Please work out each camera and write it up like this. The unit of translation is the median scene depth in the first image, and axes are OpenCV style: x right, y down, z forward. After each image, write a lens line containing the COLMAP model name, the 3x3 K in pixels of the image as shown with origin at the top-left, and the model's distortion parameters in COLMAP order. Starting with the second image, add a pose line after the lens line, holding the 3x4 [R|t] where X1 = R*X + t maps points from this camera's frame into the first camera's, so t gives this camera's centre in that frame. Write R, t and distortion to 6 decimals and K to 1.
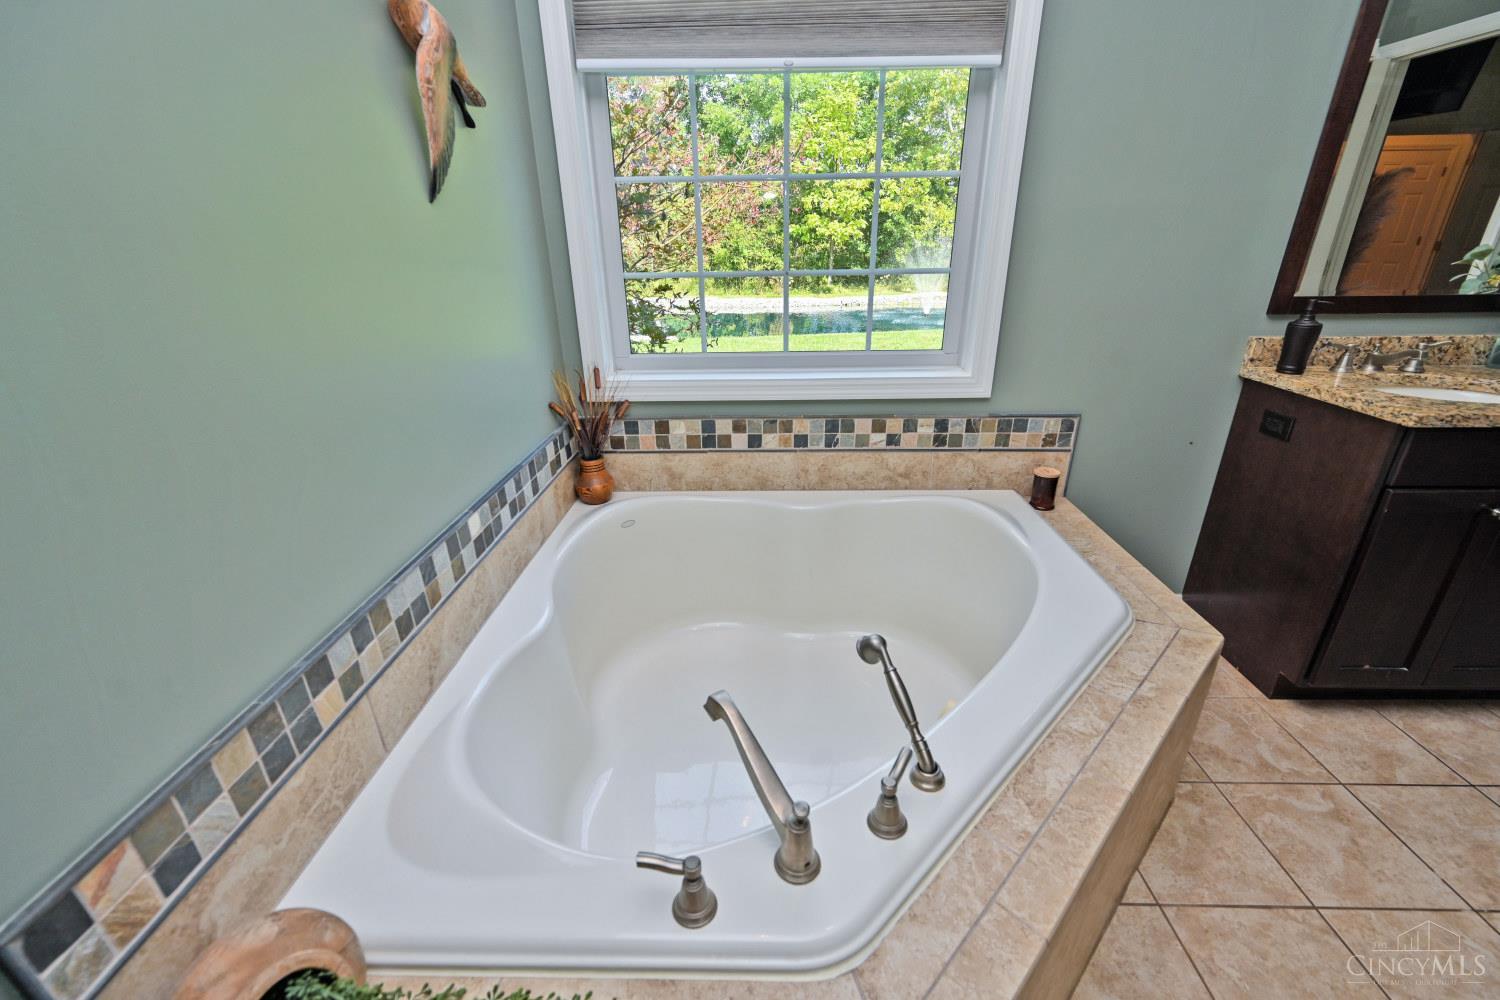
lens RADIAL K [[619.2, 0, 750.0], [0, 619.2, 500.0], [0, 0, 1]] dist [0.001110, 0.000532]
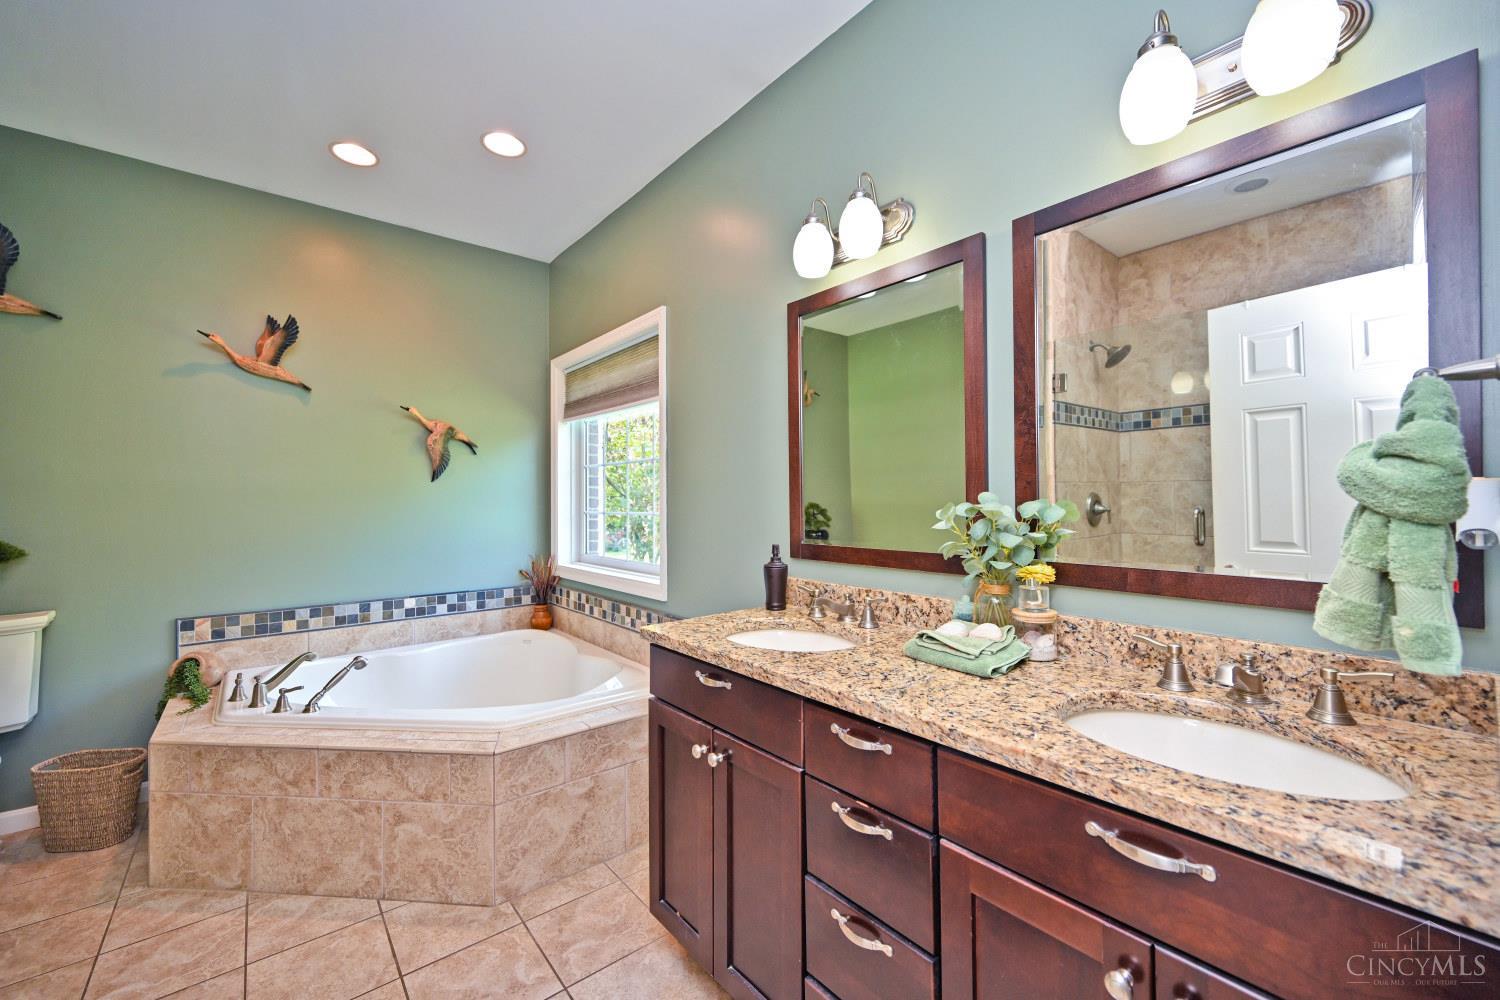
lens RADIAL K [[596.3, 0, 746.4], [0, 596.3, 493.1], [0, 0, 1]] dist [-0.000178, 0.000140]
pose [[0.653040, -0.000943, -0.757323, 1.463774], [-0.295655, 0.920329, -0.256089, -0.098871], [0.697228, 0.391143, 0.600733, 0.234510]]
